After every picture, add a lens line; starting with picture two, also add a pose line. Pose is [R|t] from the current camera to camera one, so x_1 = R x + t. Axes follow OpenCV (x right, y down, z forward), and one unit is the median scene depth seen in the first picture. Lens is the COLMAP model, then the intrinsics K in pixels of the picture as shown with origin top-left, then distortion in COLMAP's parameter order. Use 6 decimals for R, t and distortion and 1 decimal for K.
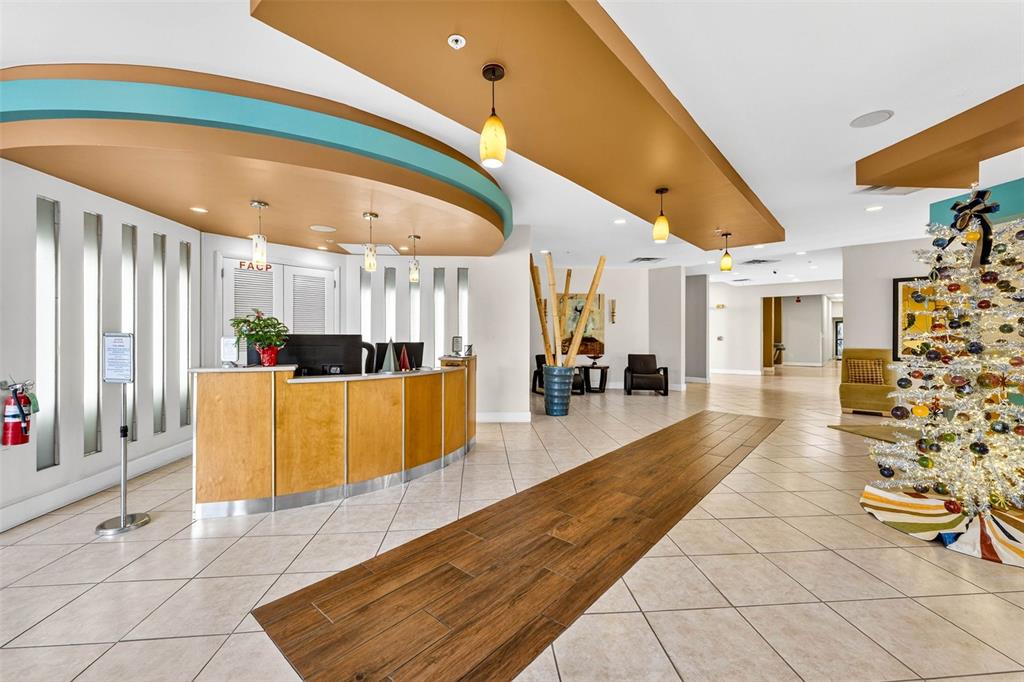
lens RADIAL K [[410.7, 0, 510.8], [0, 410.7, 332.2], [0, 0, 1]] dist [0.002152, -0.000241]
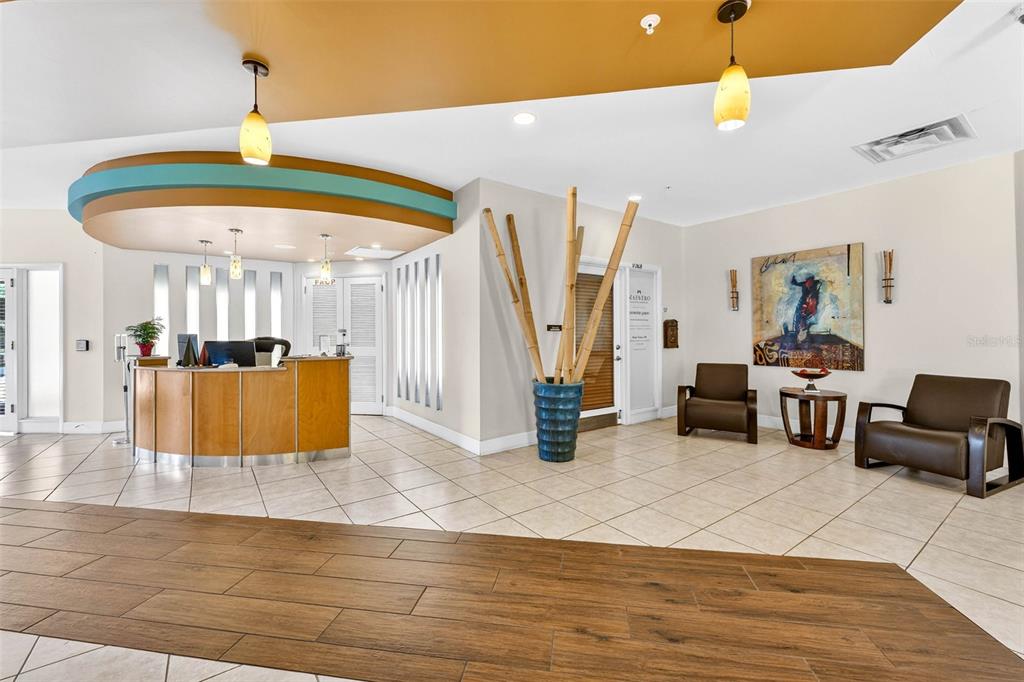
lens RADIAL K [[410.7, 0, 510.8], [0, 410.7, 332.2], [0, 0, 1]] dist [0.002152, -0.000241]
pose [[0.530512, -0.004935, -0.847663, 0.603410], [0.013465, 0.999906, 0.002606, 0.005016], [0.847571, -0.012796, 0.530528, 0.594451]]
